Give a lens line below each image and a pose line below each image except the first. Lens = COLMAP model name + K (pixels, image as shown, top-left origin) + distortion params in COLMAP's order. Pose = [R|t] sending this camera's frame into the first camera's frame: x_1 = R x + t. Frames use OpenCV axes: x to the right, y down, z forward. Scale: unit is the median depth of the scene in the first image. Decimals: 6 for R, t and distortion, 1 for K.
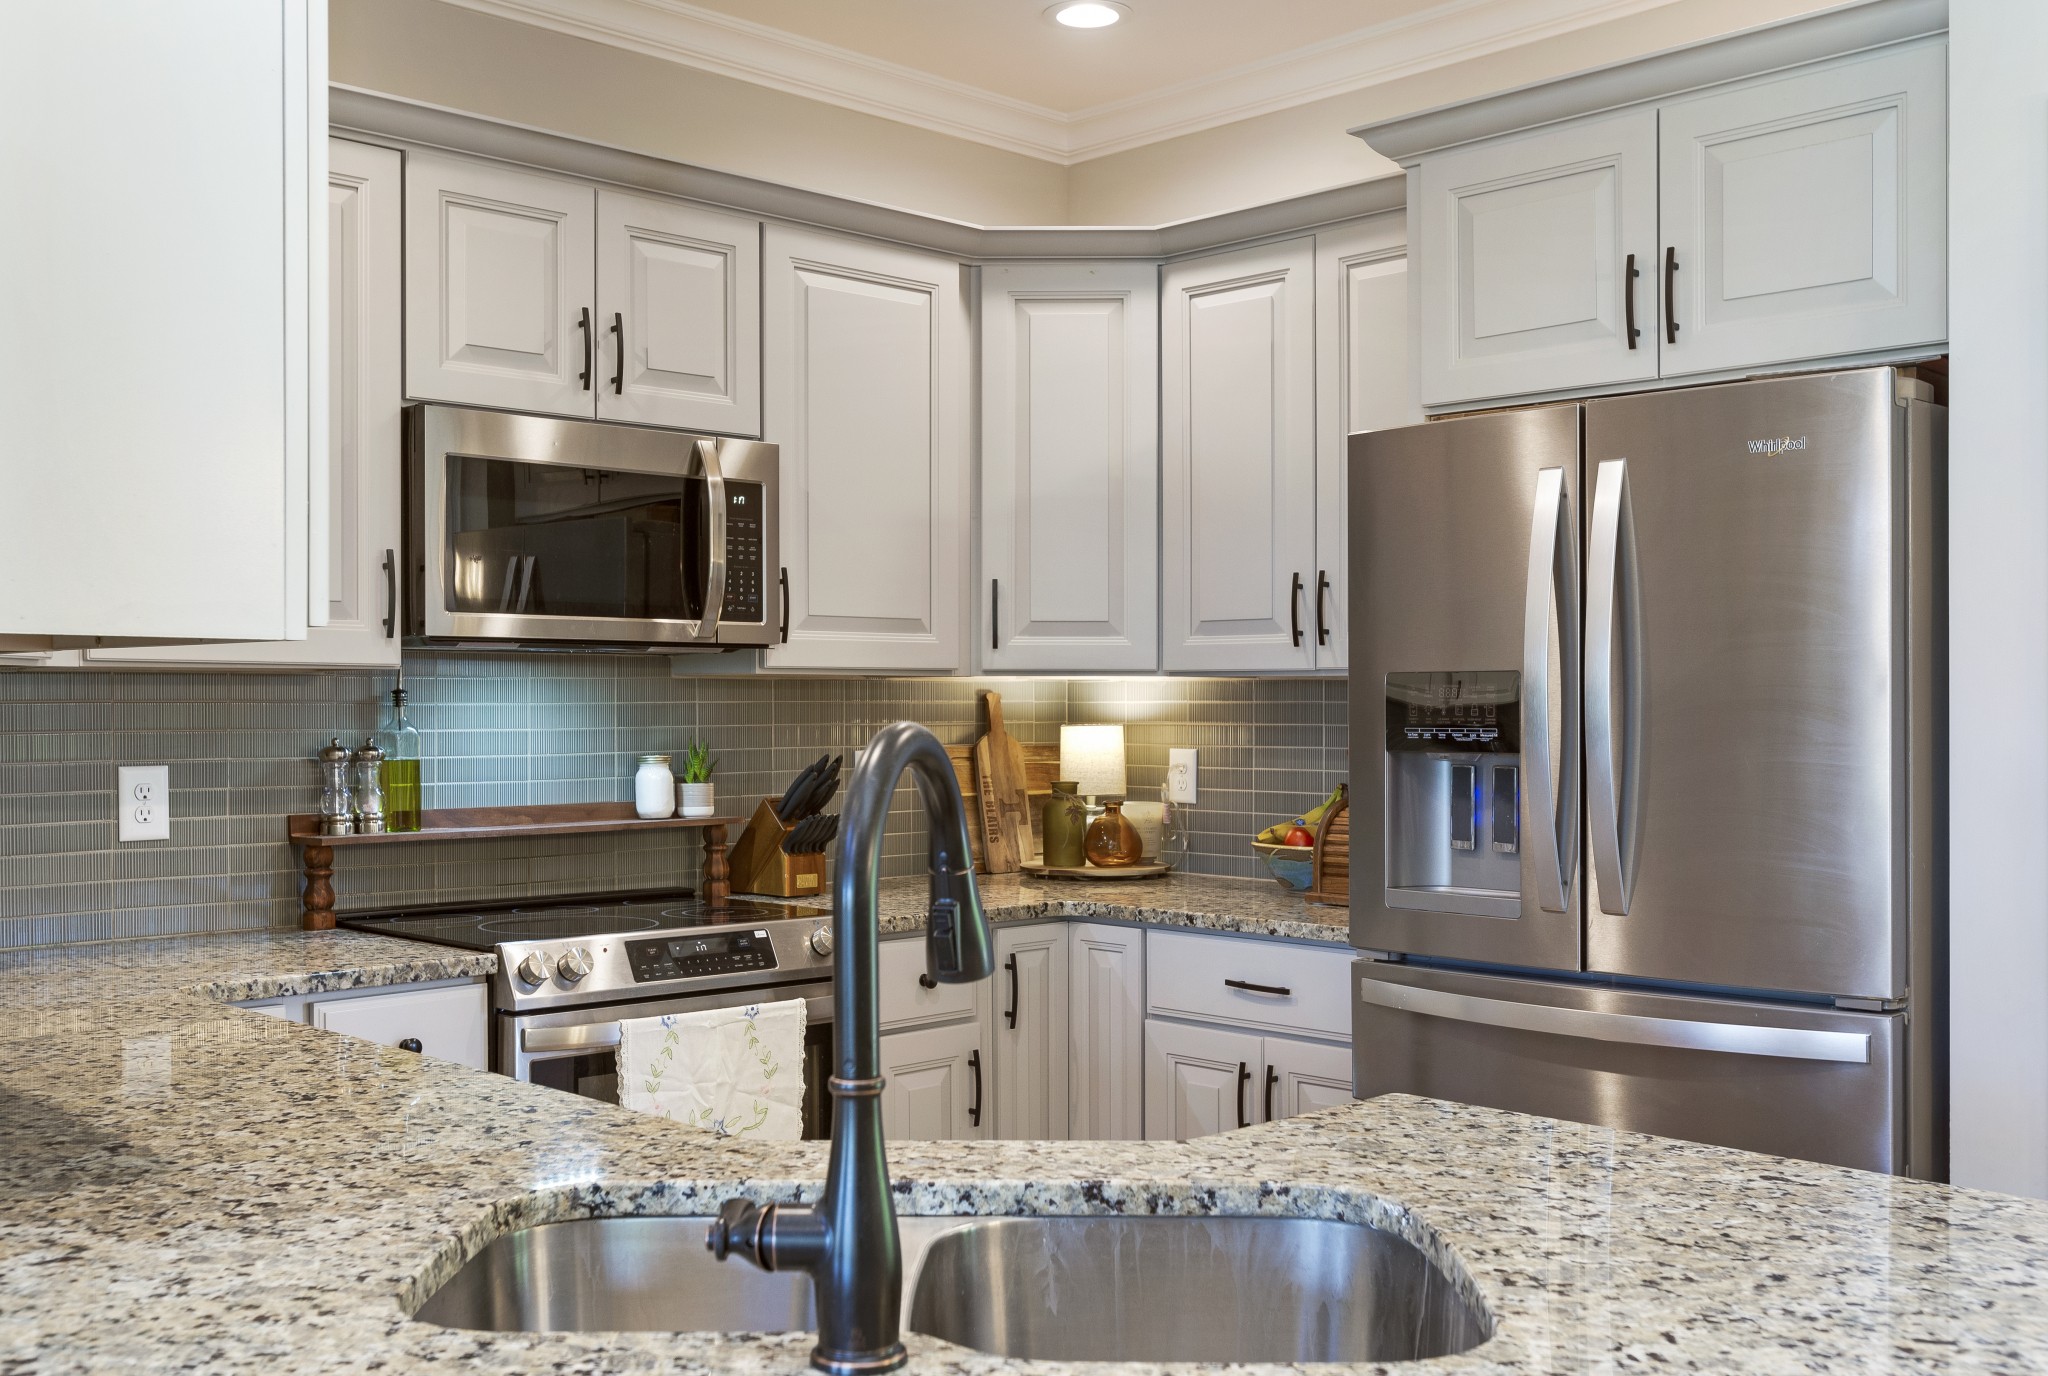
lens RADIAL K [[2003.8, 0, 1008.3], [0, 2003.8, 724.4], [0, 0, 1]] dist [0.007184, 0.000000]
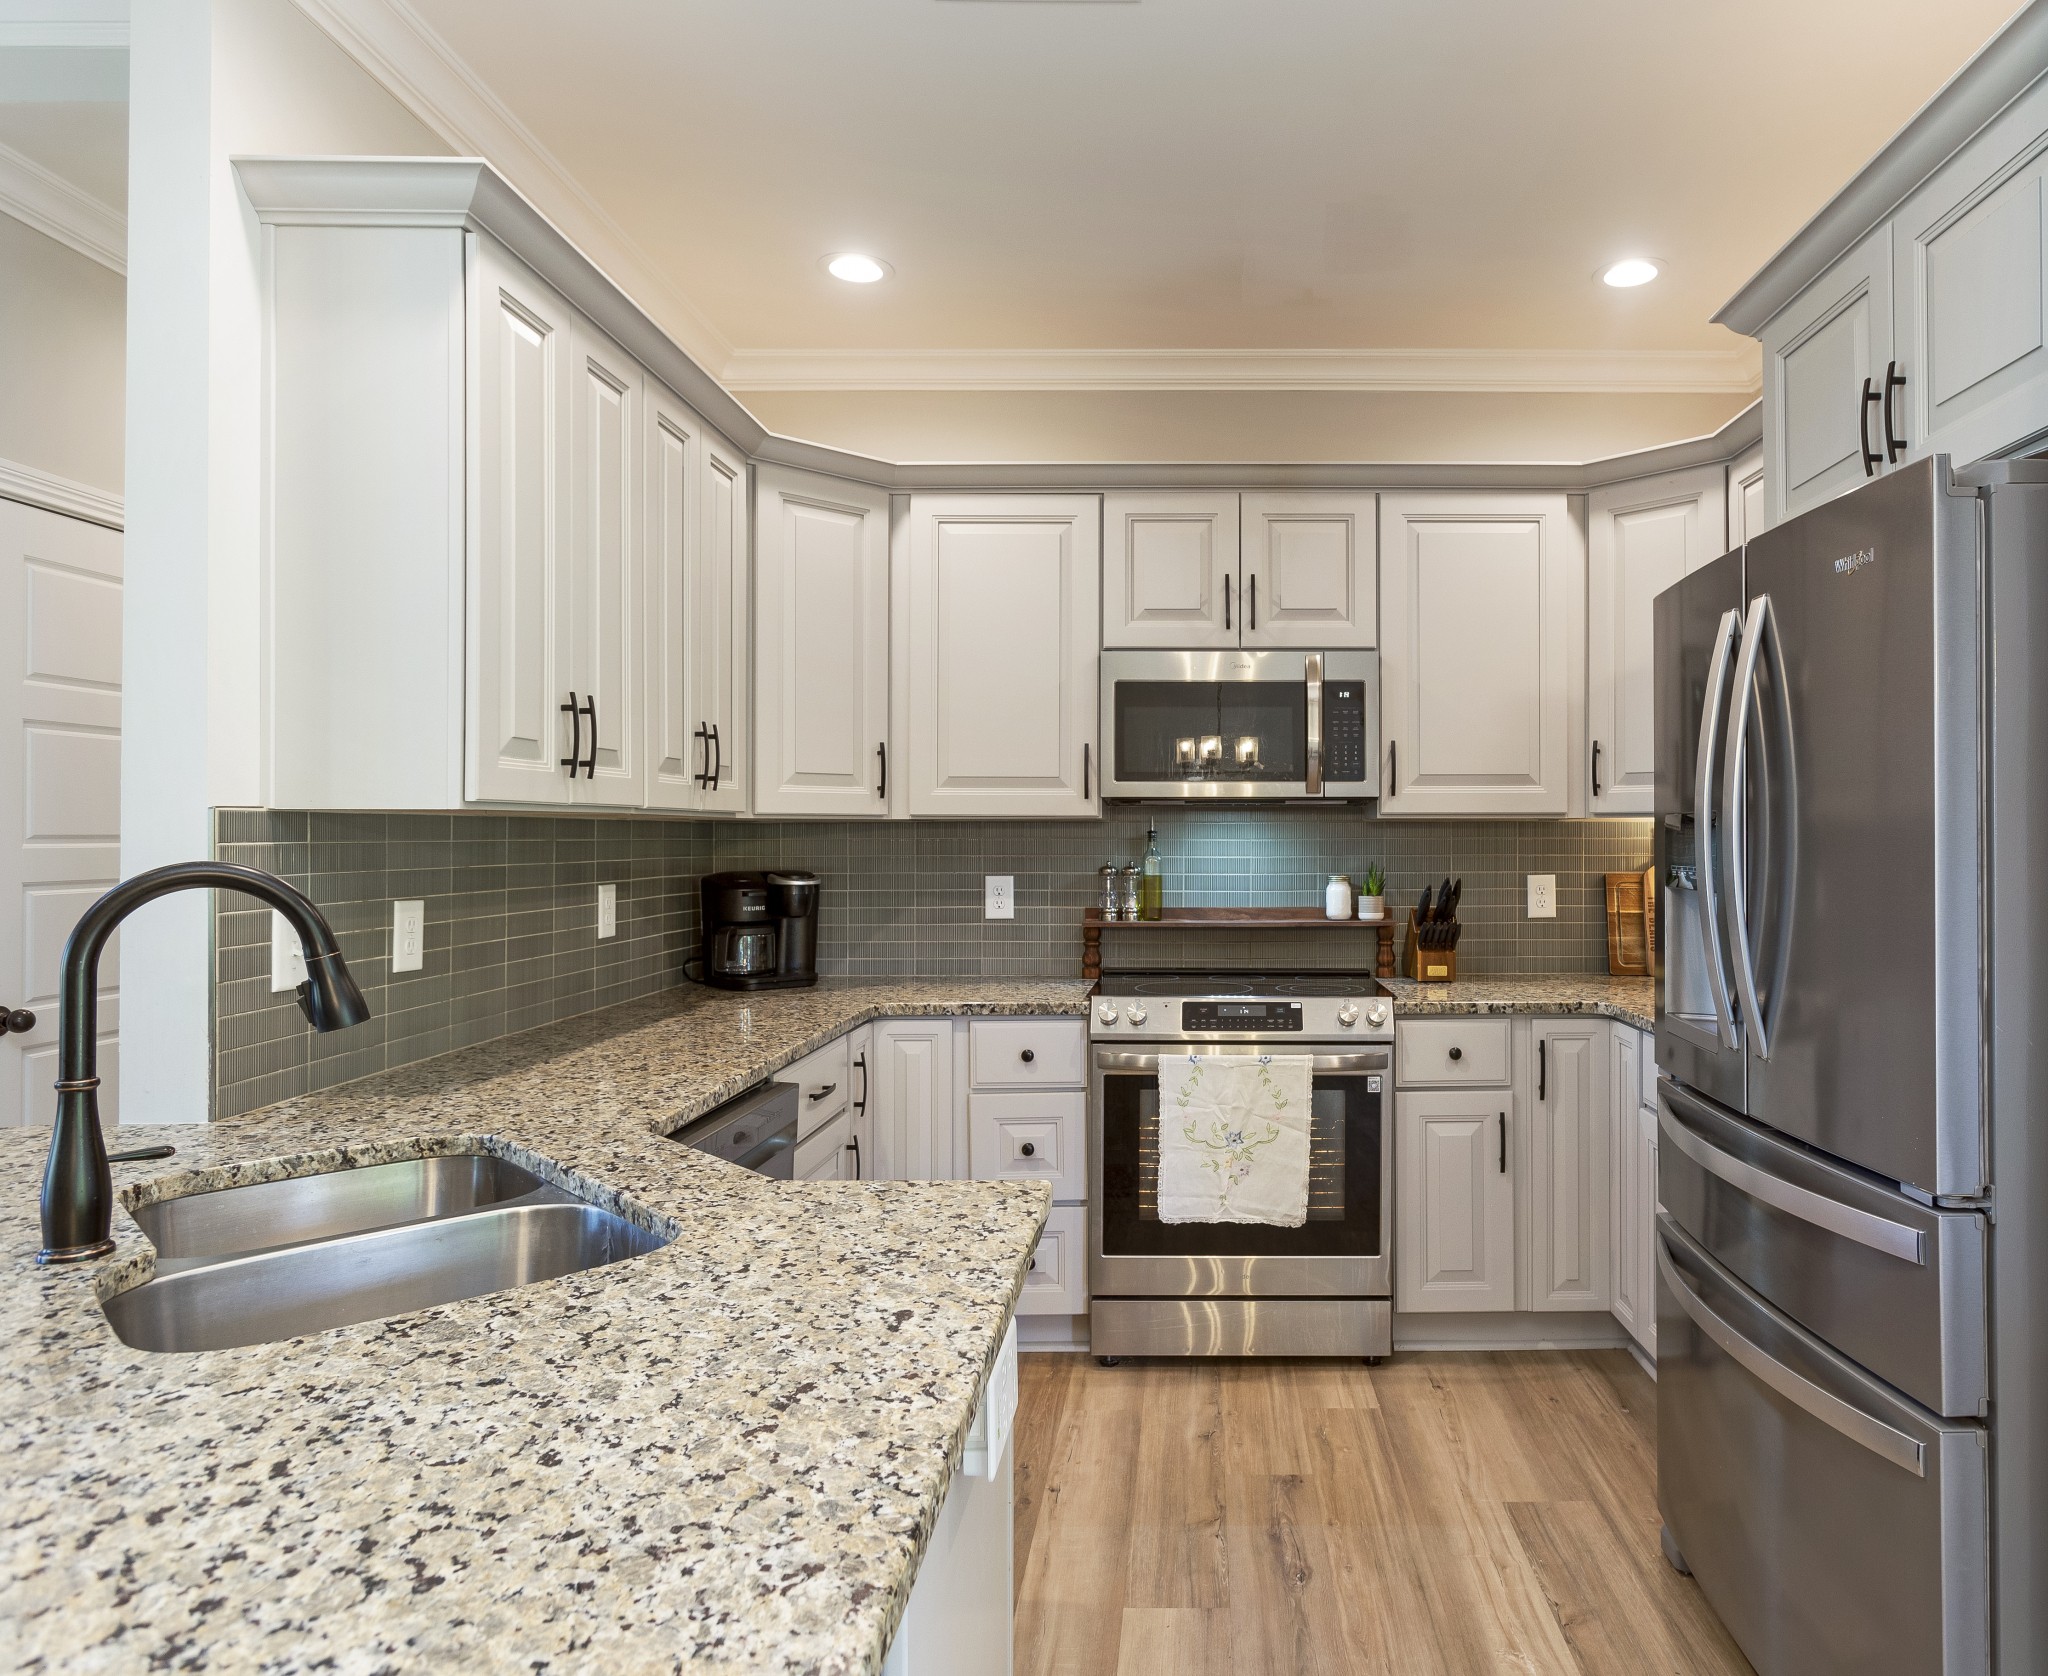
lens RADIAL K [[1294.1, 0, 1201.6], [0, 1294.1, 839.5], [0, 0, 1]] dist [-0.026244, -0.004303]
pose [[0.727115, 0.002325, -0.686512, 0.434185], [-0.006107, 0.999977, -0.003082, -0.007801], [0.686488, 0.006434, 0.727112, 0.289388]]
